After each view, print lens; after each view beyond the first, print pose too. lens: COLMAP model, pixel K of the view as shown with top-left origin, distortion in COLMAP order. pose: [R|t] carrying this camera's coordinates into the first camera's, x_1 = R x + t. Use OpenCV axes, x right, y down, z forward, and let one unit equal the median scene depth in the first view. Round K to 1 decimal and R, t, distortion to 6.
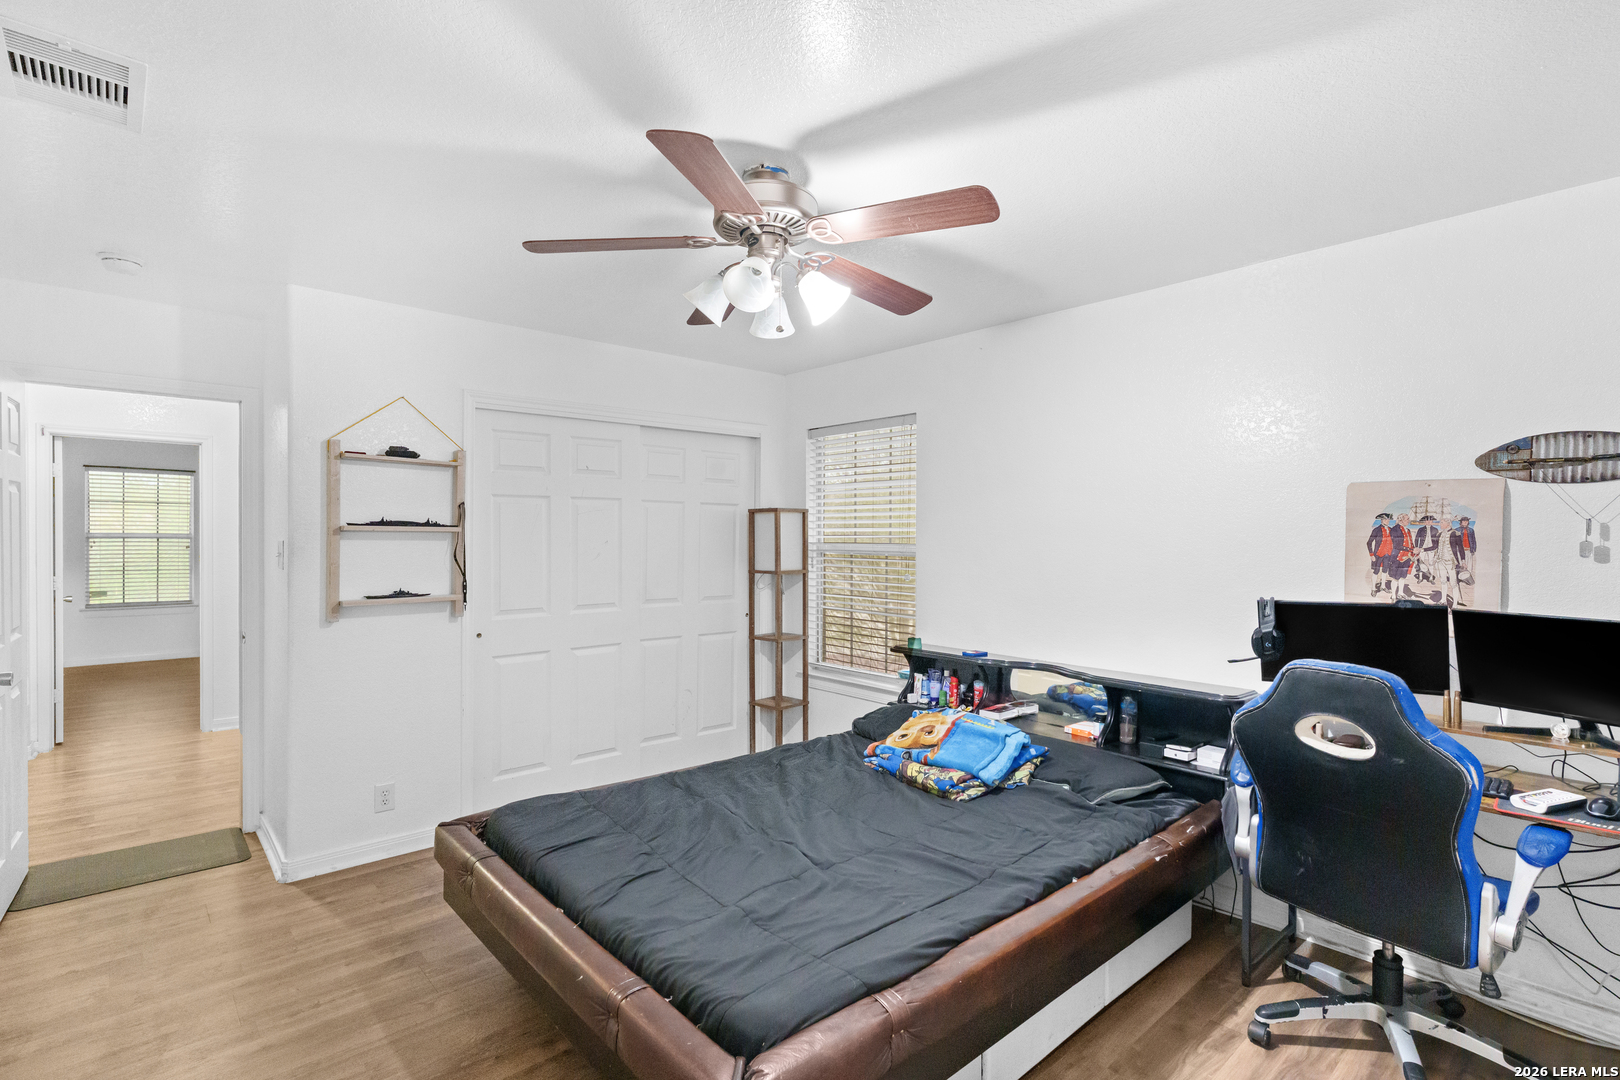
lens RADIAL K [[767.0, 0, 810.0], [0, 767.0, 540.0], [0, 0, 1]] dist [0.012279, 0.000014]
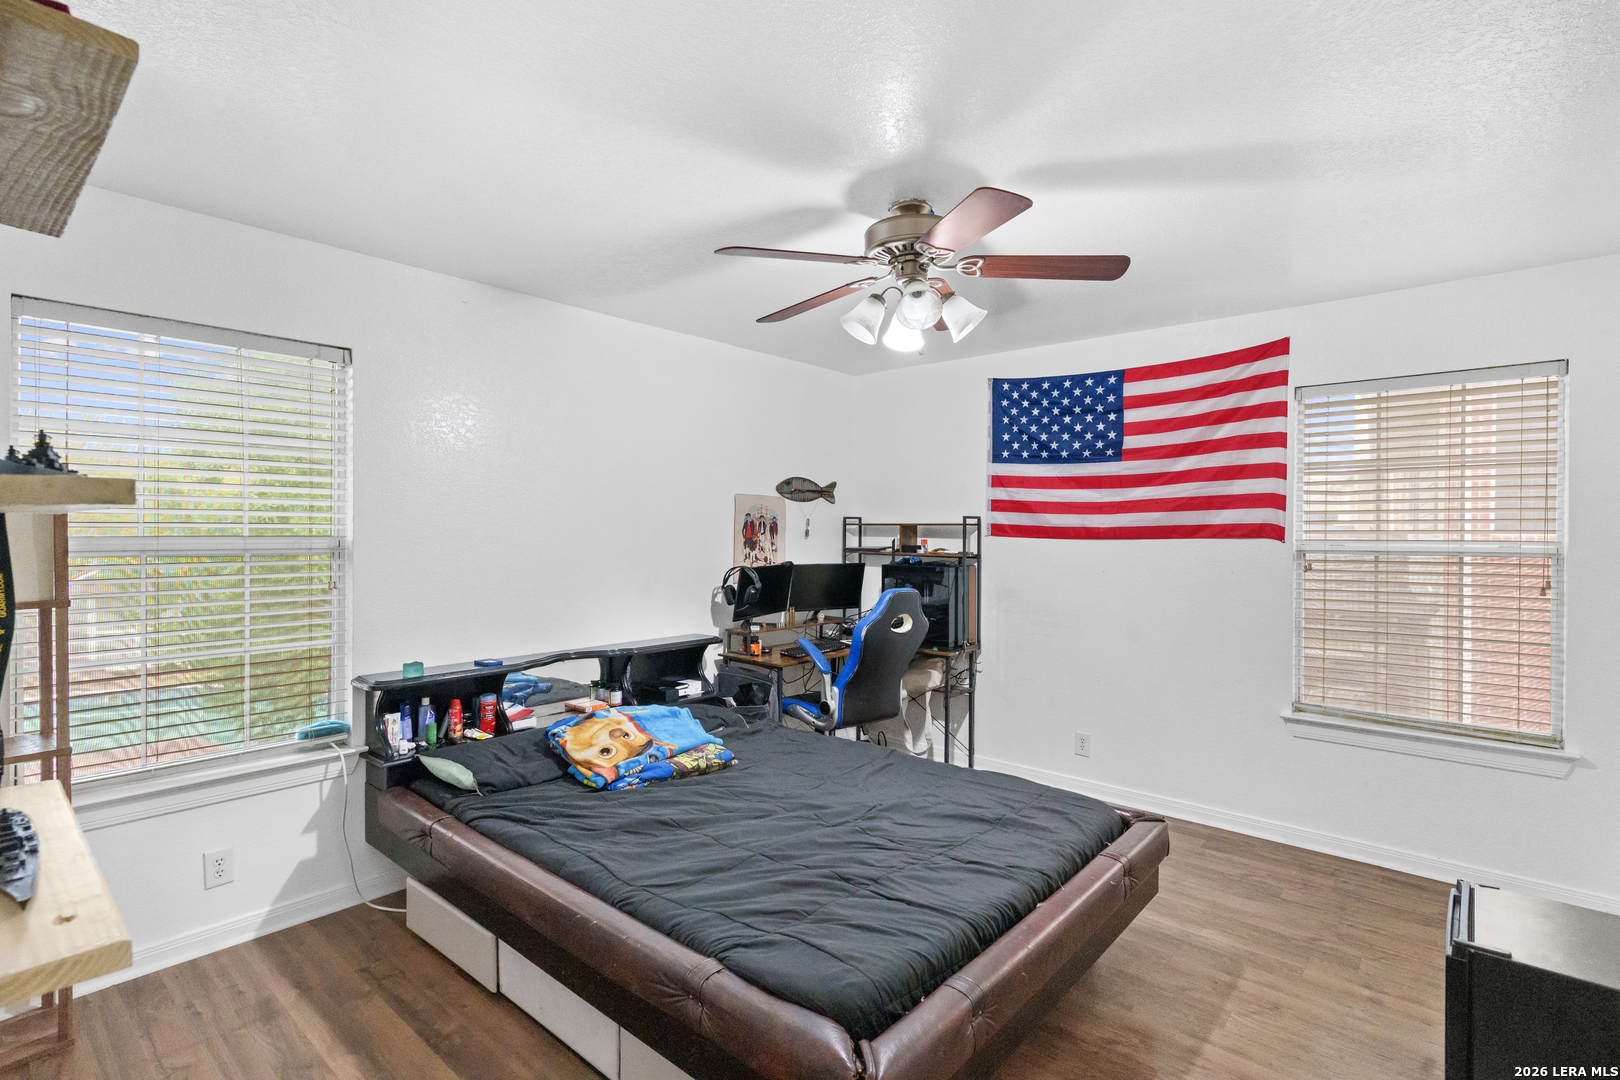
lens RADIAL K [[767.0, 0, 810.0], [0, 767.0, 540.0], [0, 0, 1]] dist [0.012279, 0.000014]
pose [[-0.128523, -0.014331, 0.991603, -0.999200], [-0.000064, 0.999896, 0.014442, 0.000231], [-0.991707, 0.001793, -0.128510, 1.127063]]
